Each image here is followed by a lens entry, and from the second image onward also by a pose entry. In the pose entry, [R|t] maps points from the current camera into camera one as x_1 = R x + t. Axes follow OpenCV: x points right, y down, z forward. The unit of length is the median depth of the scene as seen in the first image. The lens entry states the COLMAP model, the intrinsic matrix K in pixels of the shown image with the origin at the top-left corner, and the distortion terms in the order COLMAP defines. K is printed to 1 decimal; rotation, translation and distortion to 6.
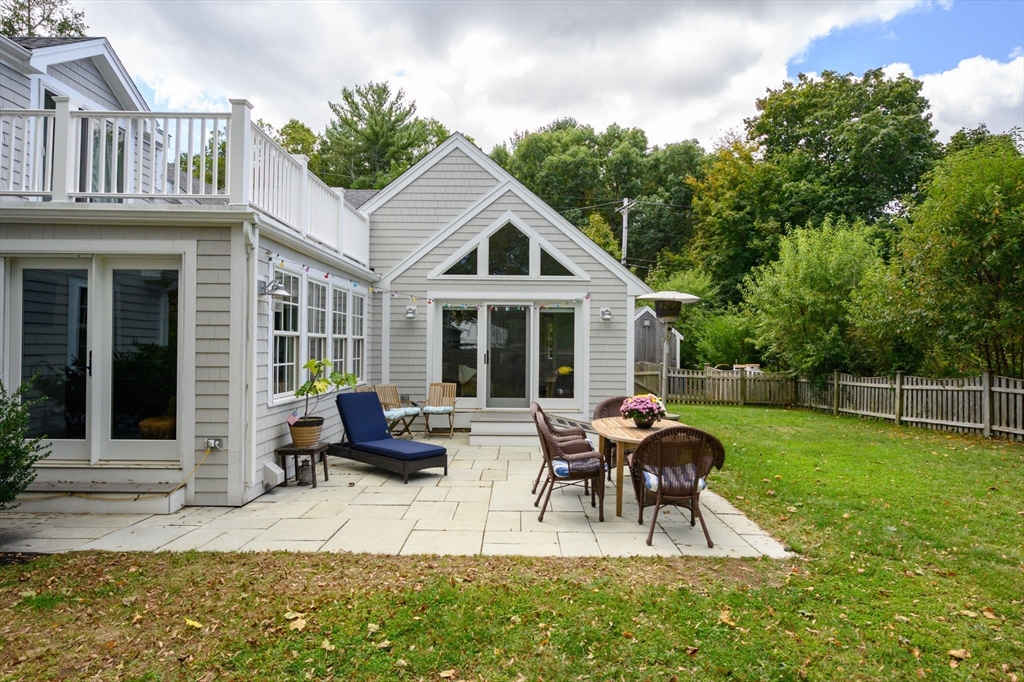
lens RADIAL K [[585.5, 0, 515.2], [0, 585.5, 341.3], [0, 0, 1]] dist [-0.001494, -0.000344]
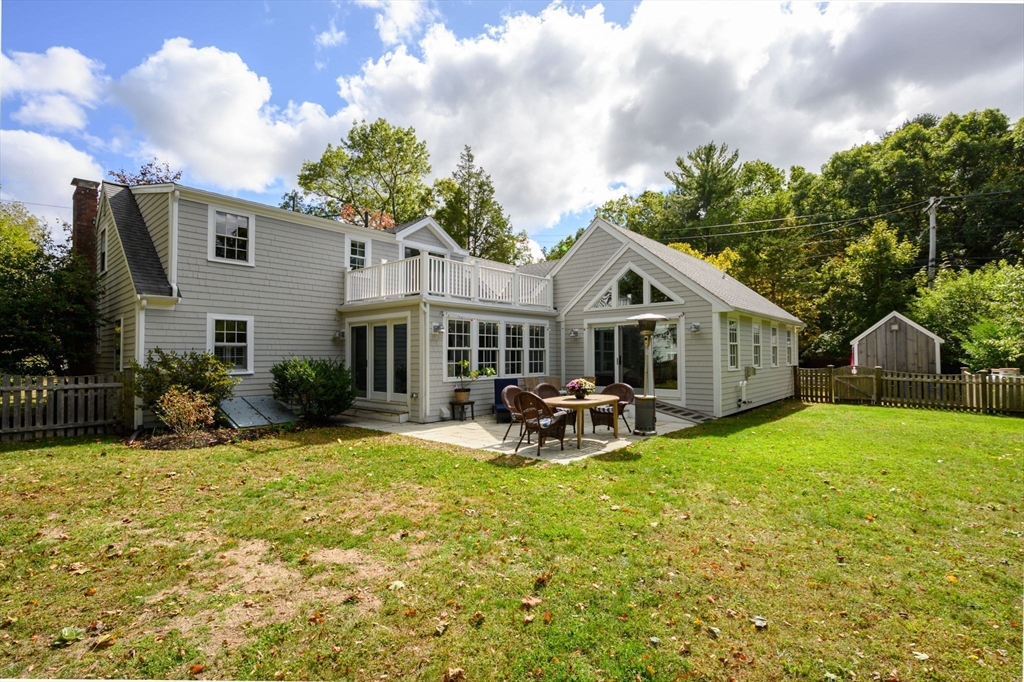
lens RADIAL K [[466.8, 0, 512.8], [0, 466.8, 343.8], [0, 0, 1]] dist [0.004384, 0.000444]
pose [[0.747418, -0.032453, -0.663560, 0.548476], [0.018876, 0.999440, -0.027619, 0.012495], [0.664085, 0.008117, 0.747613, -0.081729]]
